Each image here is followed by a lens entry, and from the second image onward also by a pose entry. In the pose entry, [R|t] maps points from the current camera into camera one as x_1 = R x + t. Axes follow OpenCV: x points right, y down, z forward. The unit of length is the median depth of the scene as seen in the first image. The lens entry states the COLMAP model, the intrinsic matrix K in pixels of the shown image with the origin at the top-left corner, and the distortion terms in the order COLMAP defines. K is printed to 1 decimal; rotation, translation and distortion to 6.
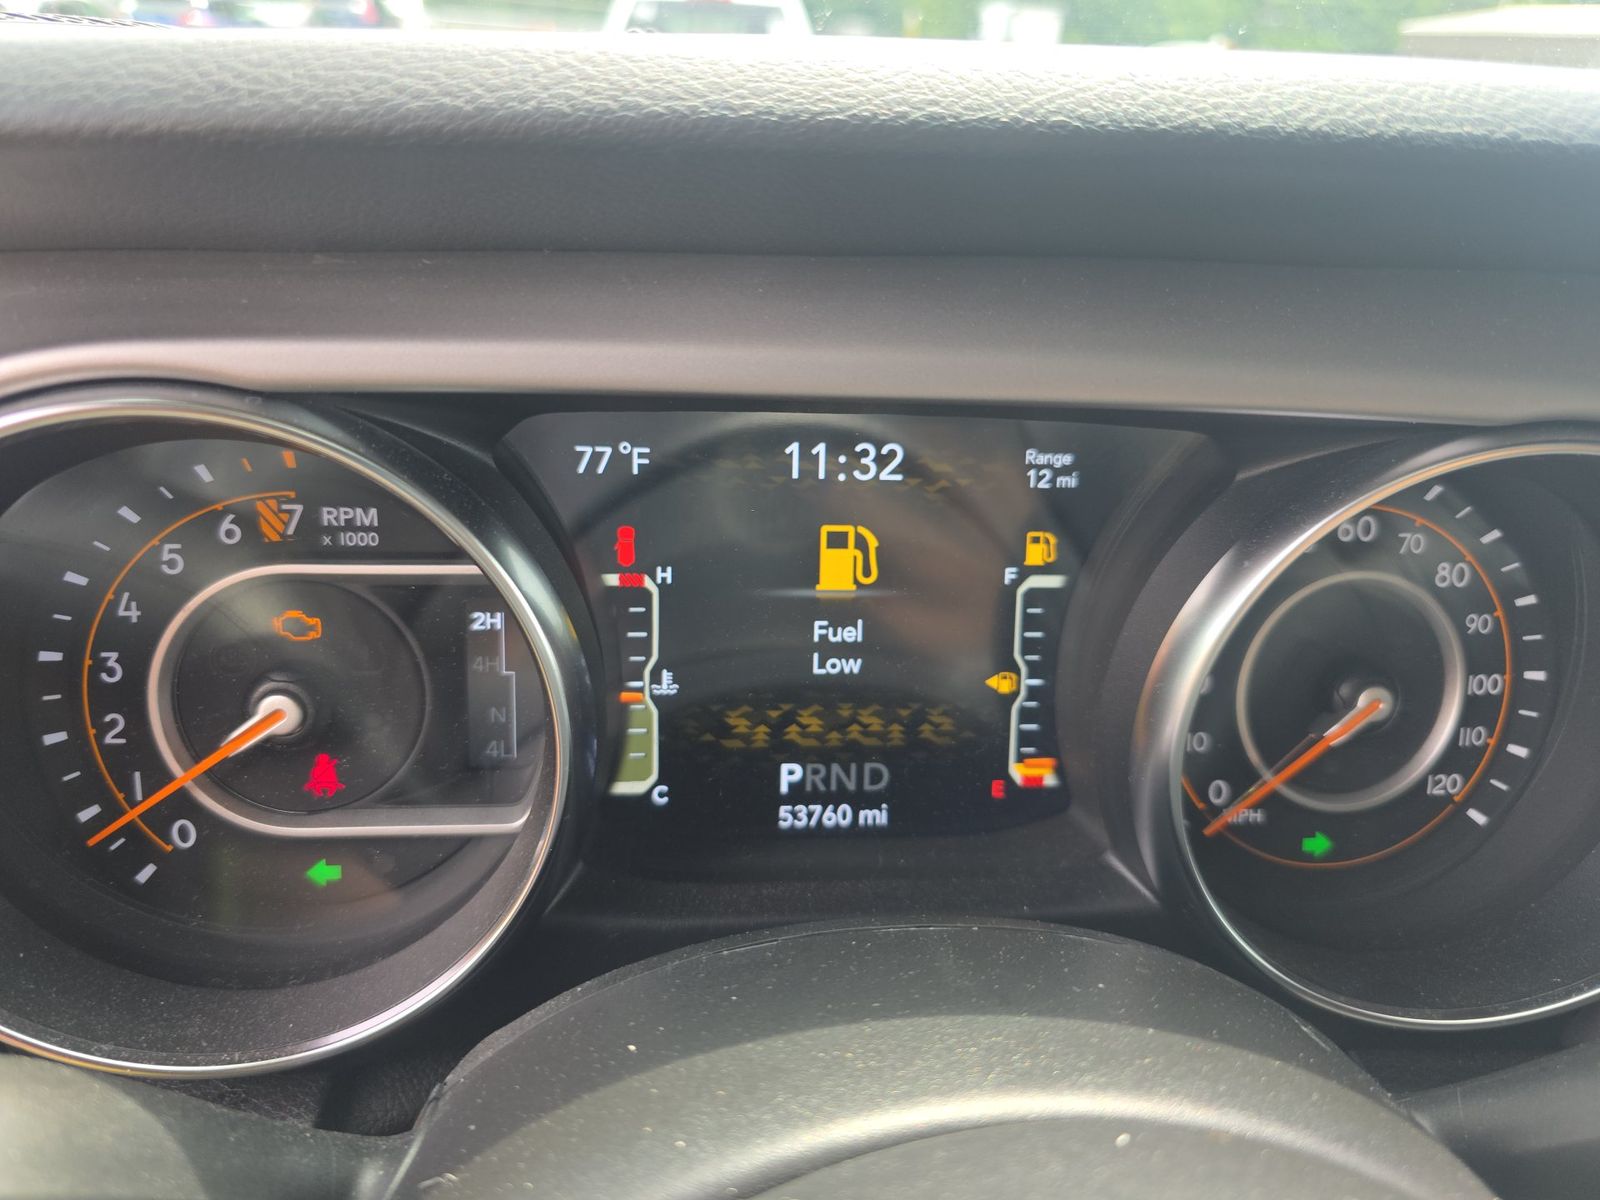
lens RADIAL K [[1084.6, 0, 788.6], [0, 1084.6, 586.8], [0, 0, 1]] dist [0.030323, -0.057441]
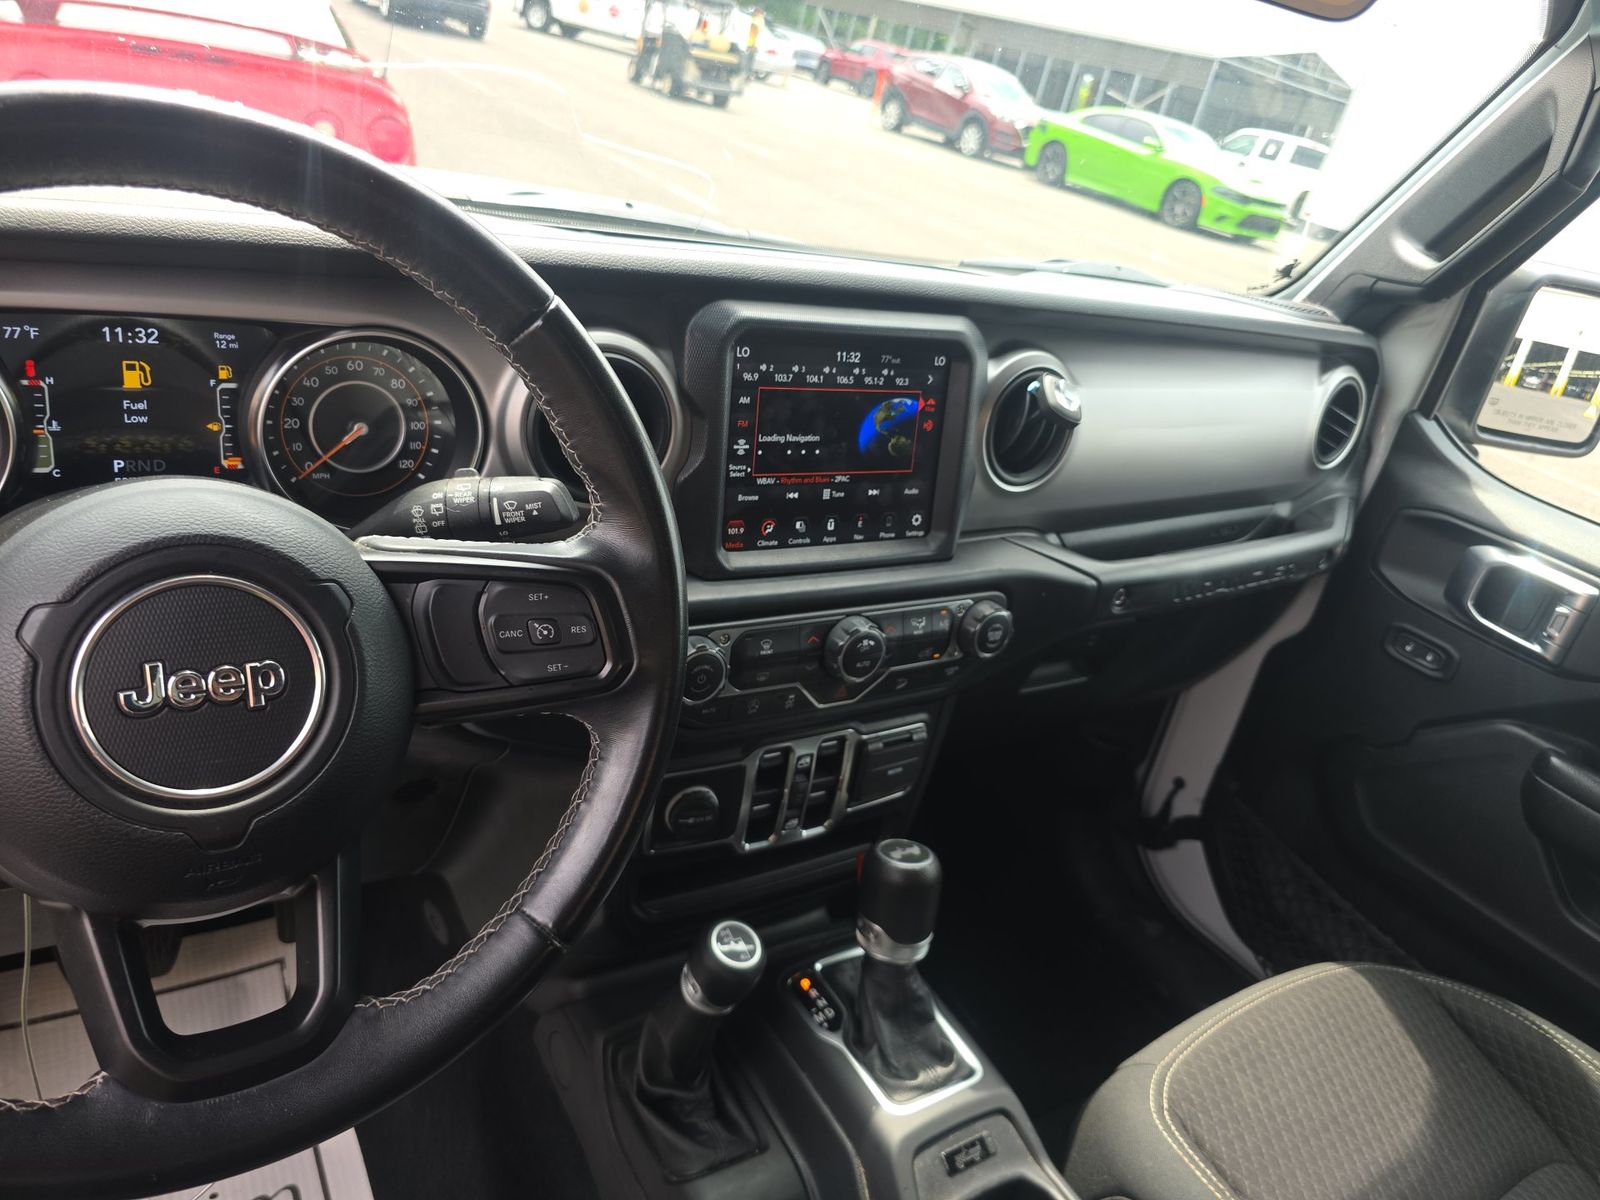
lens RADIAL K [[1084.6, 0, 812.8], [0, 1084.6, 579.2], [0, 0, 1]] dist [0.030323, -0.057441]
pose [[0.892651, -0.072315, 0.444909, 0.294611], [0.041324, 0.996019, 0.078981, 0.306391], [-0.448849, -0.052117, 0.892086, -1.937278]]
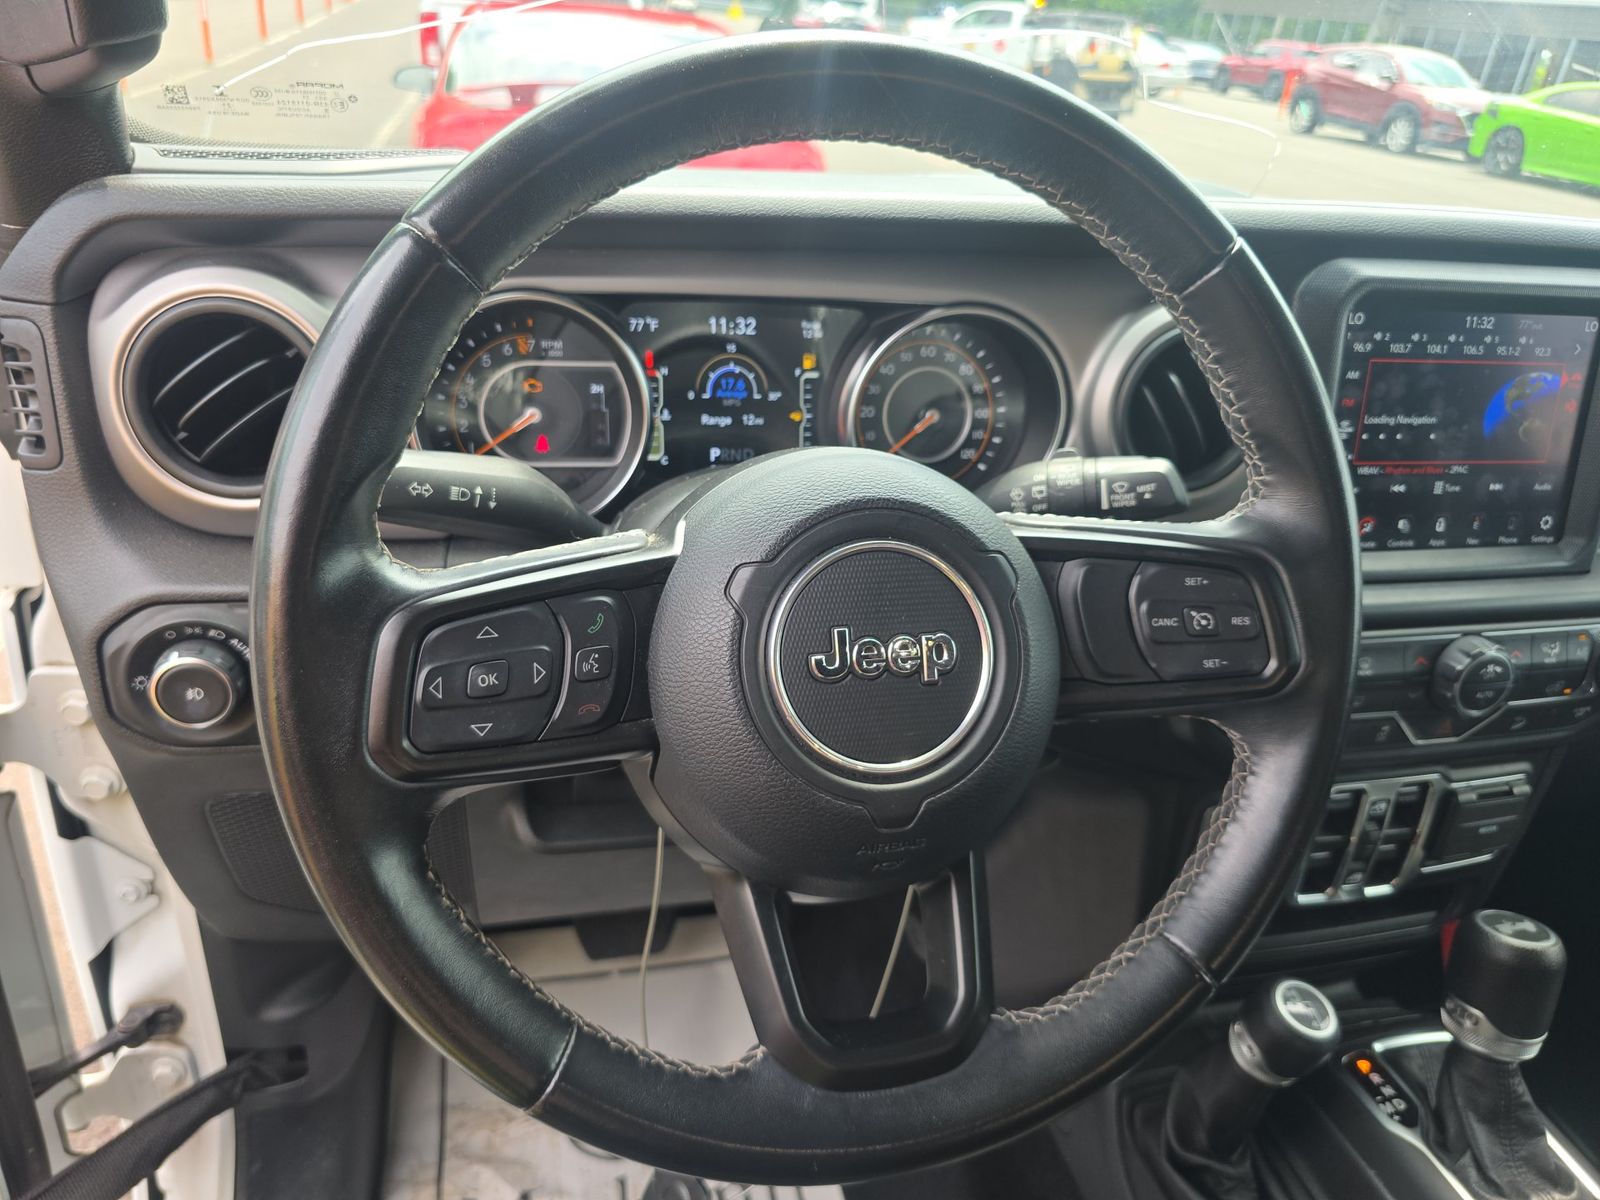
lens RADIAL K [[1084.6, 0, 785.6], [0, 1084.6, 607.0], [0, 0, 1]] dist [0.030323, -0.057441]
pose [[0.992878, -0.037064, 0.113219, -0.136905], [0.030728, 0.997890, 0.057198, 0.398734], [-0.115100, -0.053312, 0.991922, -1.584568]]
